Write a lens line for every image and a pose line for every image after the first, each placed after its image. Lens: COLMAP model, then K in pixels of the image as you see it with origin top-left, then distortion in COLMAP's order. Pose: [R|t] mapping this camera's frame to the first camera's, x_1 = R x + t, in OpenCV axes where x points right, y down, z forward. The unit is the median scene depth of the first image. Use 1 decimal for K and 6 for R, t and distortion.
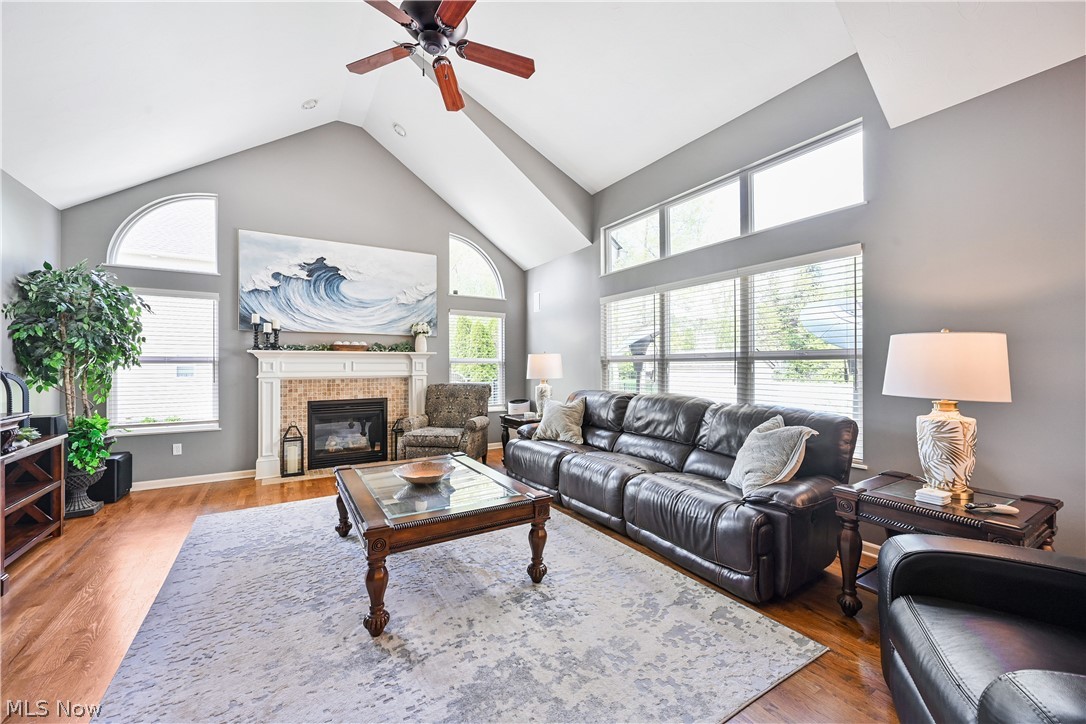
lens RADIAL K [[441.1, 0, 547.6], [0, 441.1, 358.3], [0, 0, 1]] dist [-0.001379, 0.001408]
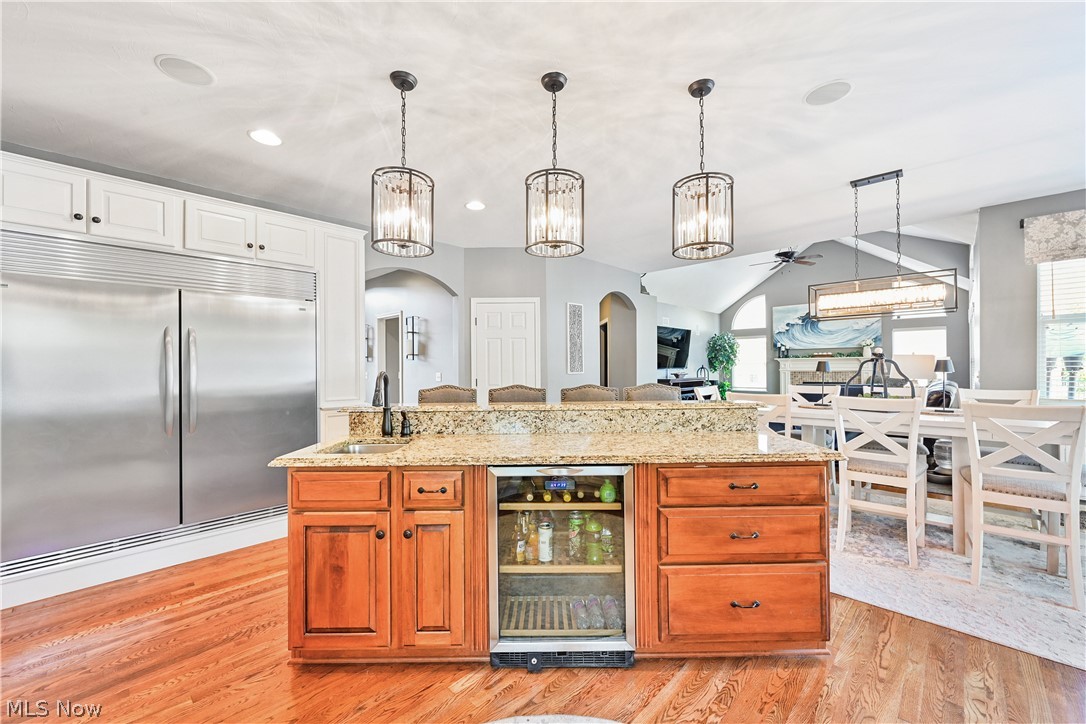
lens RADIAL K [[441.1, 0, 537.3], [0, 441.1, 363.4], [0, 0, 1]] dist [-0.001379, 0.001408]
pose [[0.210741, -0.005328, -0.977528, 1.296842], [0.024169, 0.999708, -0.000238, -0.021678], [0.977243, -0.023575, 0.210808, -0.712785]]
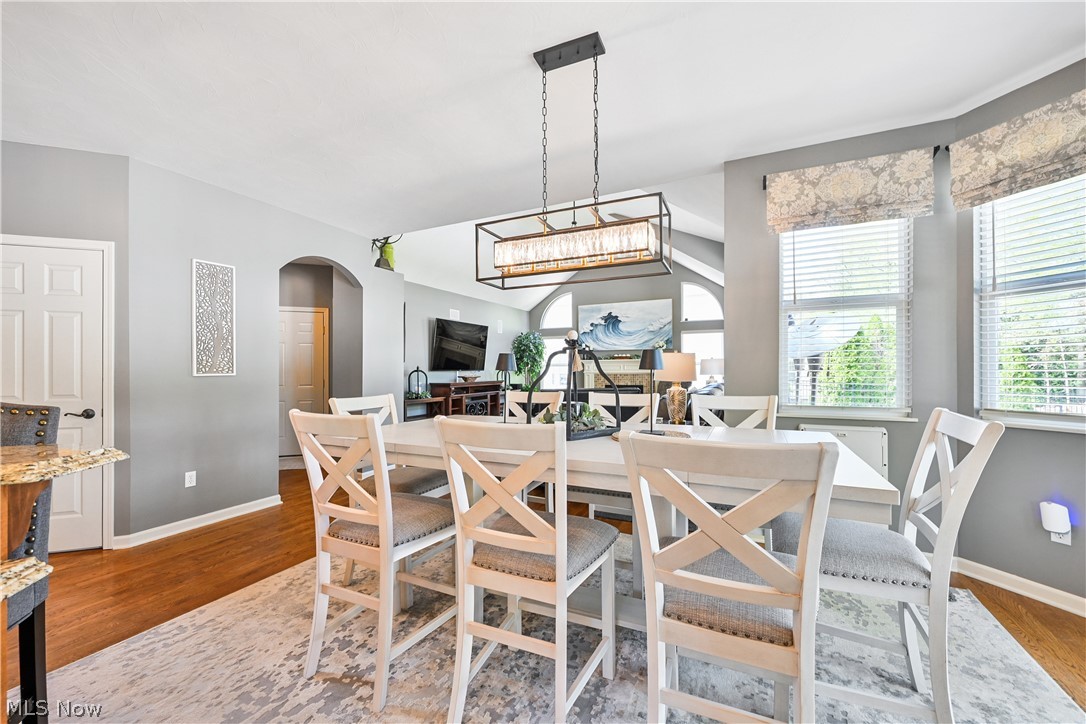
lens RADIAL K [[441.1, 0, 542.7], [0, 441.1, 363.5], [0, 0, 1]] dist [-0.001379, 0.001408]
pose [[0.509974, -0.010389, -0.860127, 1.081097], [0.017382, 0.999847, -0.001771, -0.002131], [0.860014, -0.014048, 0.510076, -0.283148]]
